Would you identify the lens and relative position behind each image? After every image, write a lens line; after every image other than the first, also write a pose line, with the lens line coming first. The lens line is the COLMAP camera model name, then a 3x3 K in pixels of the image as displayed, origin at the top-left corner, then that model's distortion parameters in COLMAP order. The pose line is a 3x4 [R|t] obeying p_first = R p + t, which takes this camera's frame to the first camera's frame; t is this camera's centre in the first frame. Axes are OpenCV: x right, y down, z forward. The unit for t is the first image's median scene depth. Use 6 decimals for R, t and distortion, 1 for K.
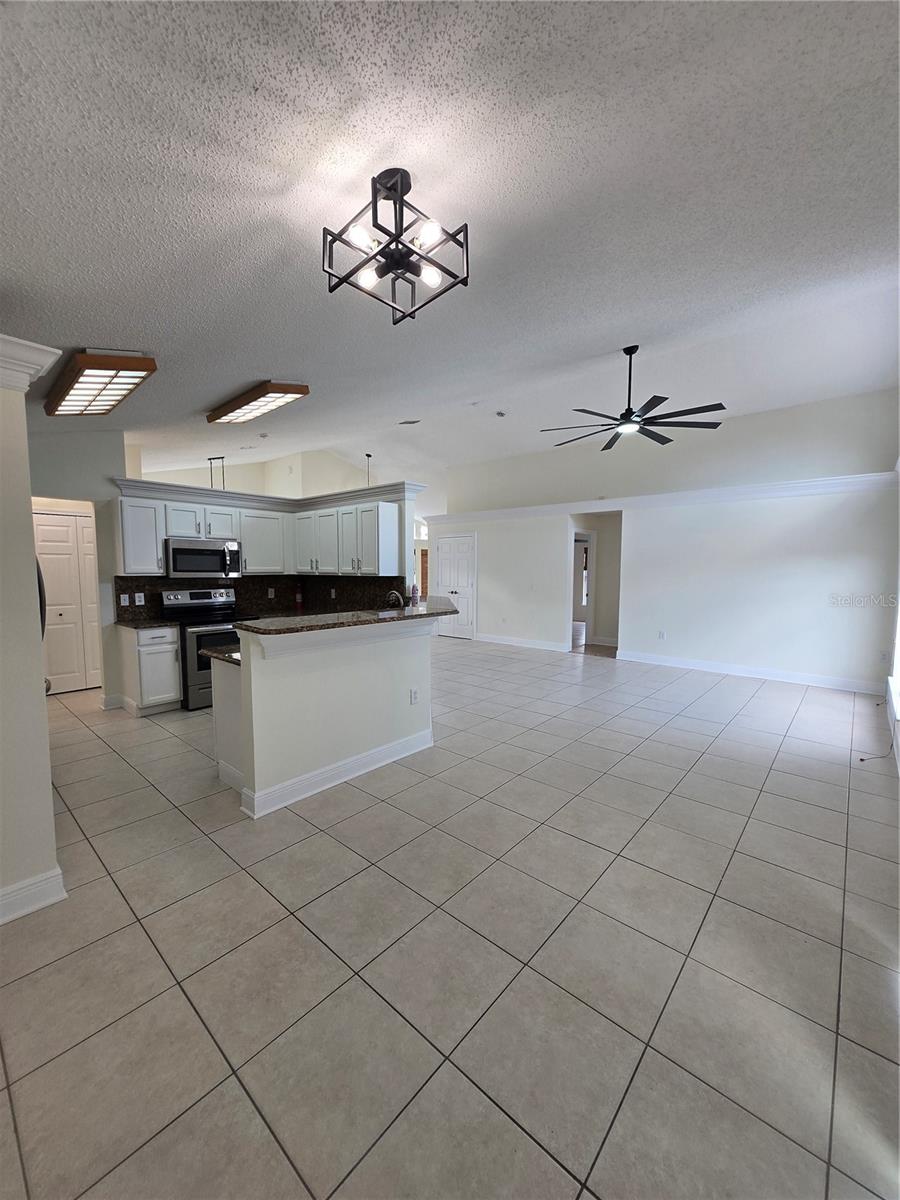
lens RADIAL K [[474.4, 0, 450.0], [0, 474.4, 600.0], [0, 0, 1]] dist [-0.000329, -0.000051]
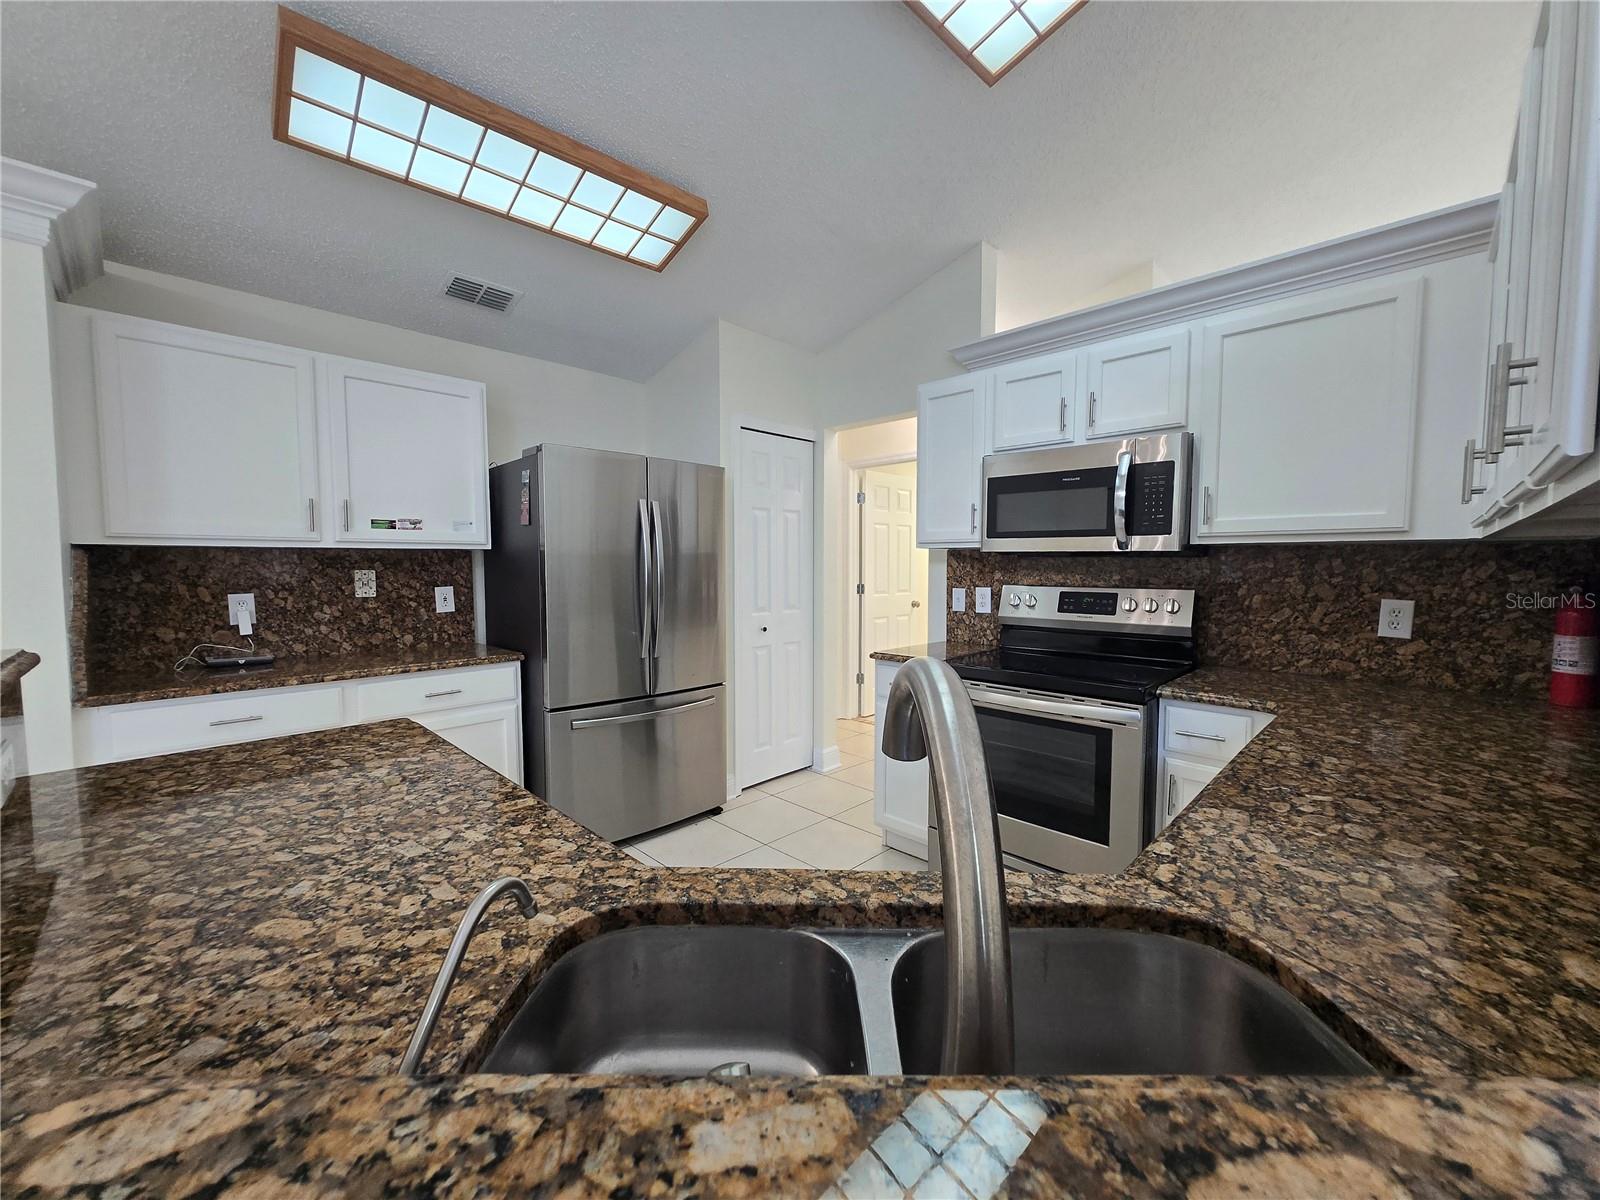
lens RADIAL K [[632.6, 0, 800.0], [0, 632.6, 600.0], [0, 0, 1]] dist [-0.000329, -0.000051]
pose [[-0.085520, 0.051763, -0.994991, -0.023407], [-0.075891, 0.995410, 0.058308, -0.023813], [0.993442, 0.080497, -0.081199, 0.852423]]
